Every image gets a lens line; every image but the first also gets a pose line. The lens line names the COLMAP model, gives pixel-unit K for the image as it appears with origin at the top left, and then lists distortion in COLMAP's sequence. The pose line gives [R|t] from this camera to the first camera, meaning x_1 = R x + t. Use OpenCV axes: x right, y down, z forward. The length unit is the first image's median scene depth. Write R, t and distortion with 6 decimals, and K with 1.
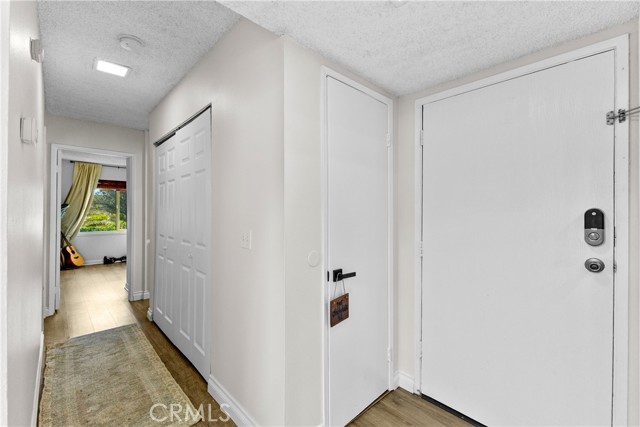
lens RADIAL K [[276.2, 0, 320.5], [0, 276.2, 210.2], [0, 0, 1]] dist [0.007582, -0.000007]
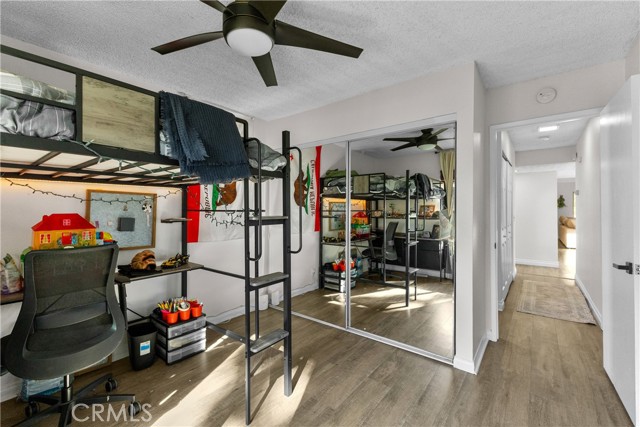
lens RADIAL K [[276.2, 0, 320.5], [0, 276.2, 210.2], [0, 0, 1]] dist [0.007582, -0.000007]
pose [[-0.138861, -0.011219, 0.990248, -0.937496], [-0.011428, 0.999887, 0.009725, 0.004756], [-0.990246, -0.009967, -0.138974, 1.098799]]
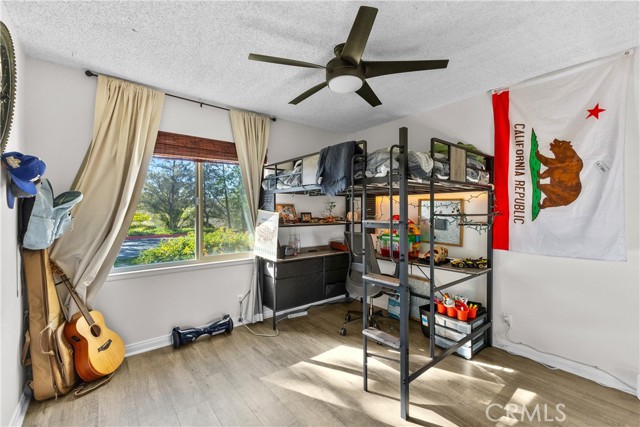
lens RADIAL K [[276.2, 0, 320.5], [0, 276.2, 210.2], [0, 0, 1]] dist [0.007582, -0.000007]
pose [[0.996117, -0.006947, -0.087761, -0.563096], [0.007618, 0.999944, 0.007315, -0.000108], [0.087705, -0.007955, 0.996115, 0.661071]]
